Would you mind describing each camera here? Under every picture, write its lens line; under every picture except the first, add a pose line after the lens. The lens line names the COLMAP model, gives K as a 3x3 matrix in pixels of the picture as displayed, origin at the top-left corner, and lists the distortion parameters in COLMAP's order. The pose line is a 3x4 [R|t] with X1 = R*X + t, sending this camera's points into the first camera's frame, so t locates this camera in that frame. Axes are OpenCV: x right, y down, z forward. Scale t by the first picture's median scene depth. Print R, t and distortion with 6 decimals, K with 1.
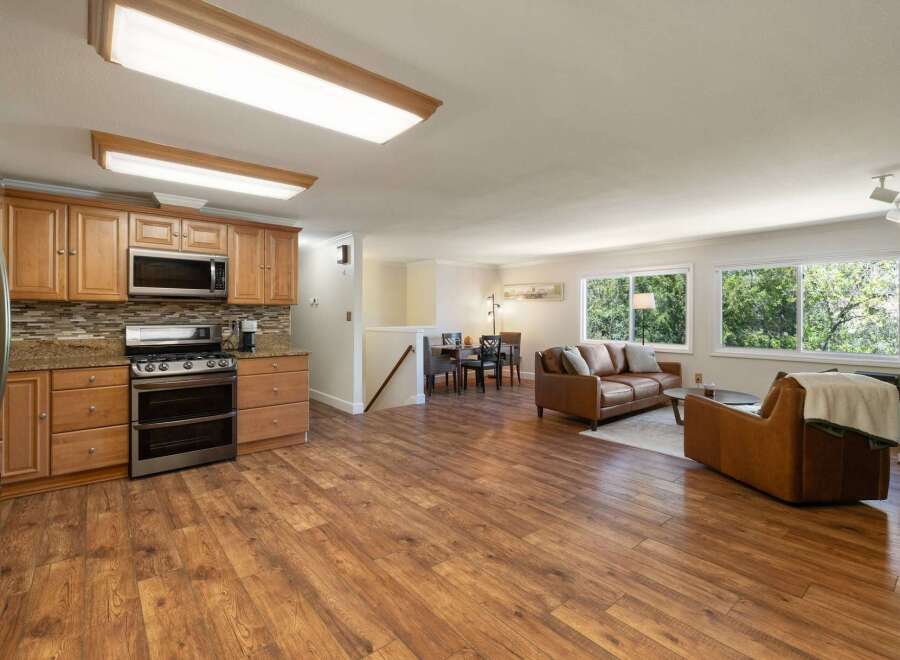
lens RADIAL K [[436.1, 0, 438.1], [0, 436.1, 321.0], [0, 0, 1]] dist [0.000266, 0.000173]
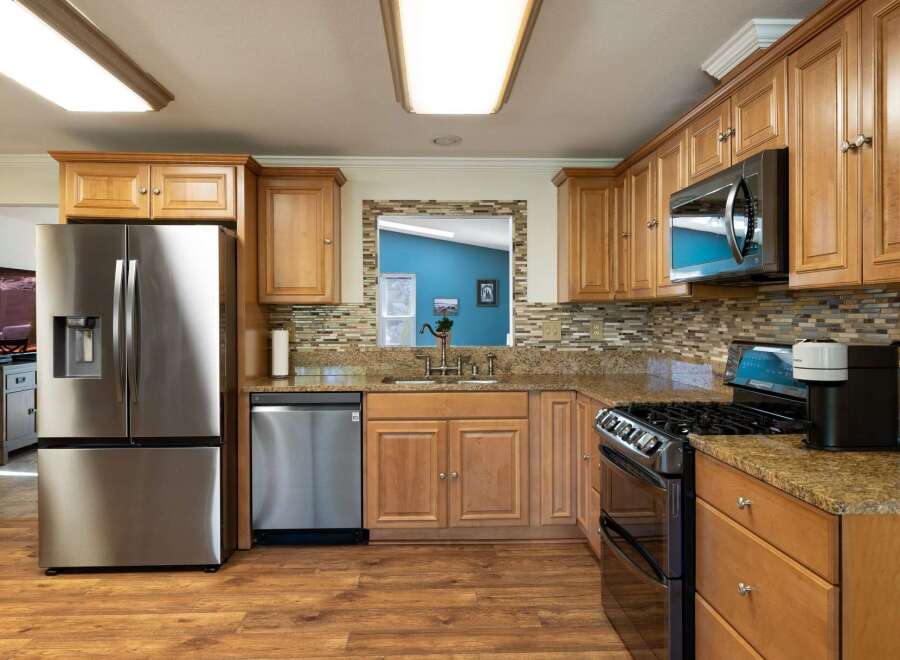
lens RADIAL K [[602.1, 0, 422.7], [0, 602.1, 318.4], [0, 0, 1]] dist [0.001848, -0.000785]
pose [[-0.588222, 0.004352, -0.808688, 0.090502], [-0.005289, 0.999943, 0.009228, -0.028638], [0.808682, 0.009705, -0.588166, 1.486696]]
